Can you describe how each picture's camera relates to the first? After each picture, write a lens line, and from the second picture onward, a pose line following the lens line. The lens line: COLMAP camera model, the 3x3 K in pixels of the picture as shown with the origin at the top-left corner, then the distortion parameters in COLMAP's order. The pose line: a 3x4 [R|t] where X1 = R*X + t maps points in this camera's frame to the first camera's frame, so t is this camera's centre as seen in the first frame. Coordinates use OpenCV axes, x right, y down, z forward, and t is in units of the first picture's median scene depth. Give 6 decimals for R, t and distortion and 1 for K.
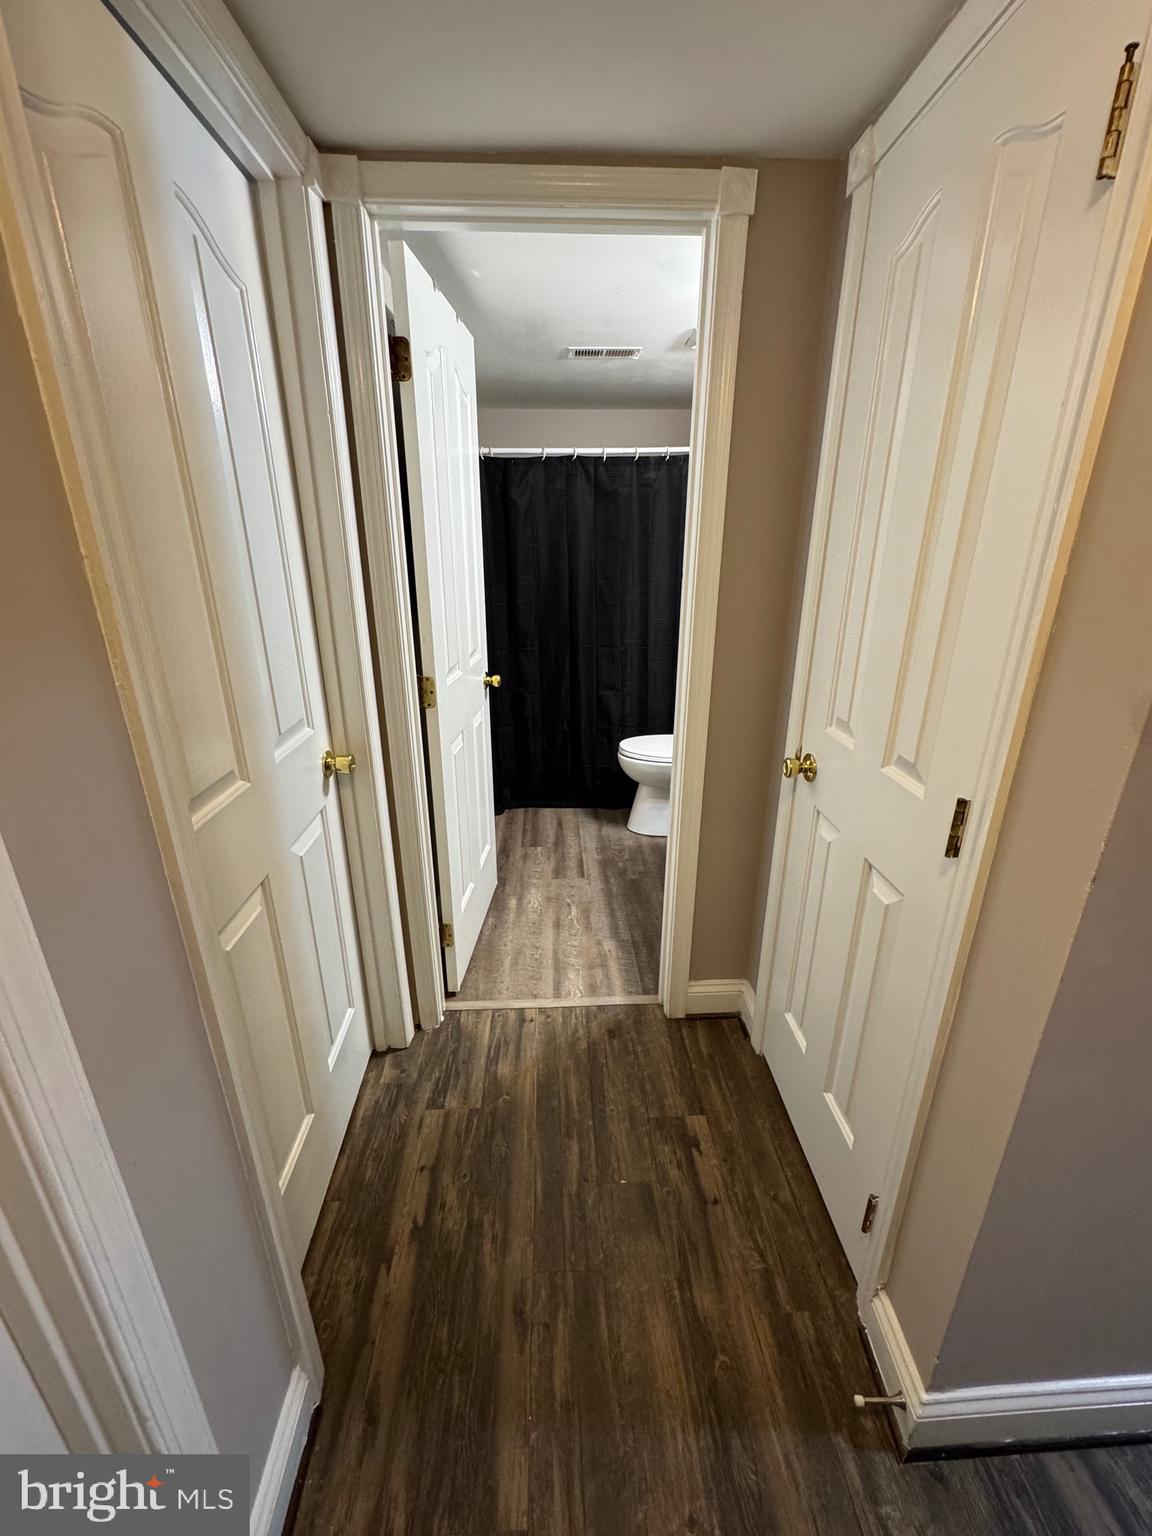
lens RADIAL K [[613.5, 0, 579.4], [0, 613.5, 770.3], [0, 0, 1]] dist [-0.004114, 0.000616]
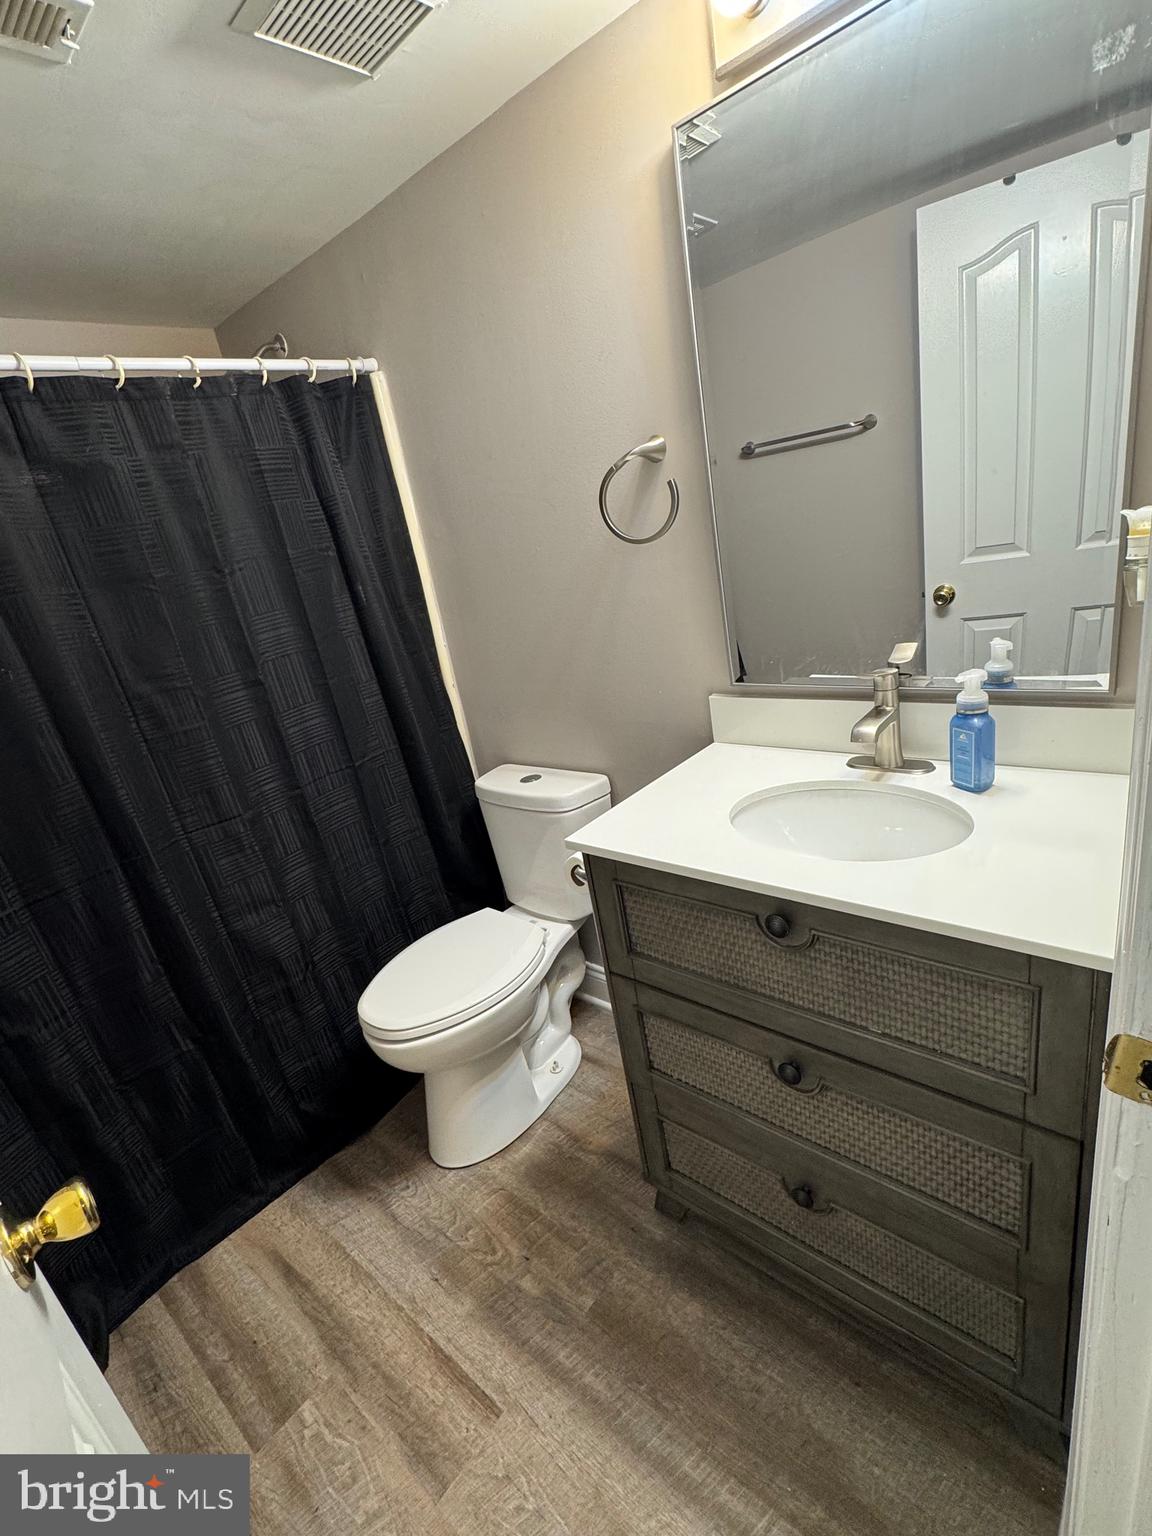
lens RADIAL K [[701.6, 0, 575.2], [0, 701.6, 767.6], [0, 0, 1]] dist [-0.002919, 0.000321]
pose [[0.677763, -0.353315, 0.644831, -0.092661], [0.414005, 0.908131, 0.062433, -0.180420], [-0.607649, 0.224648, 0.761771, 0.518537]]
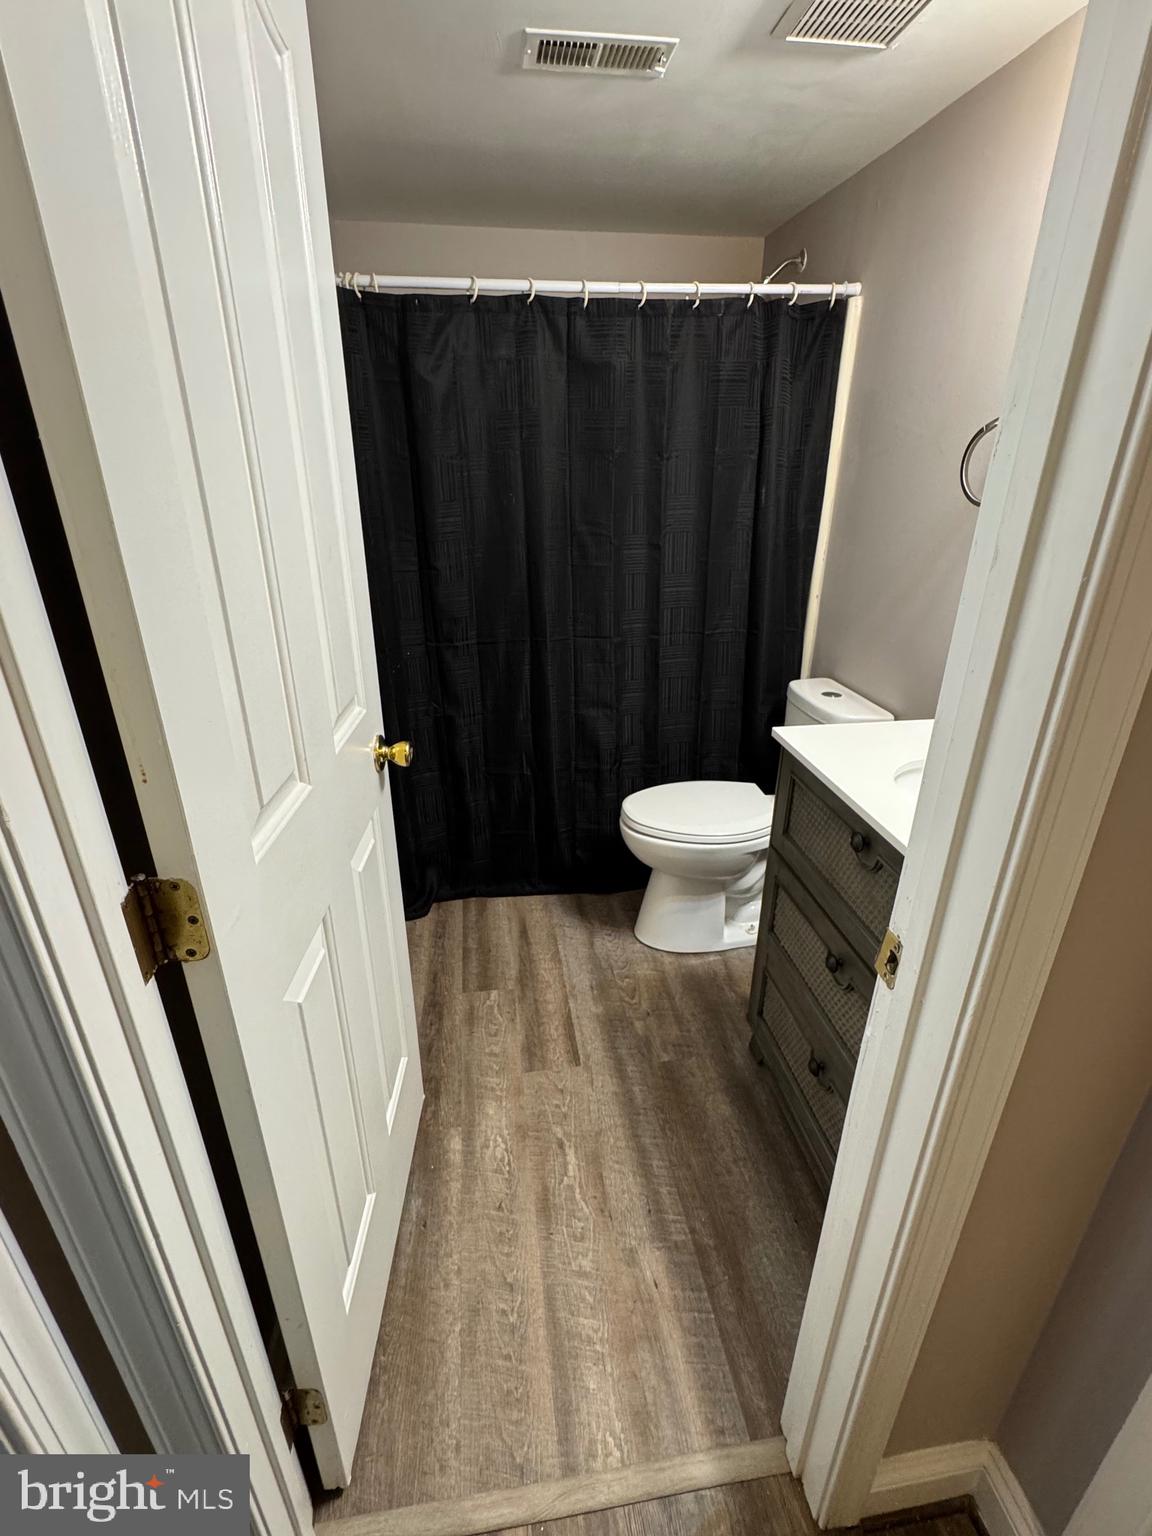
lens RADIAL K [[701.6, 0, 578.9], [0, 701.6, 767.4], [0, 0, 1]] dist [-0.002919, 0.000321]
pose [[0.995052, -0.038795, 0.091468, -0.038685], [0.033628, 0.997787, 0.057365, -0.126258], [-0.093491, -0.054005, 0.994154, 0.349334]]
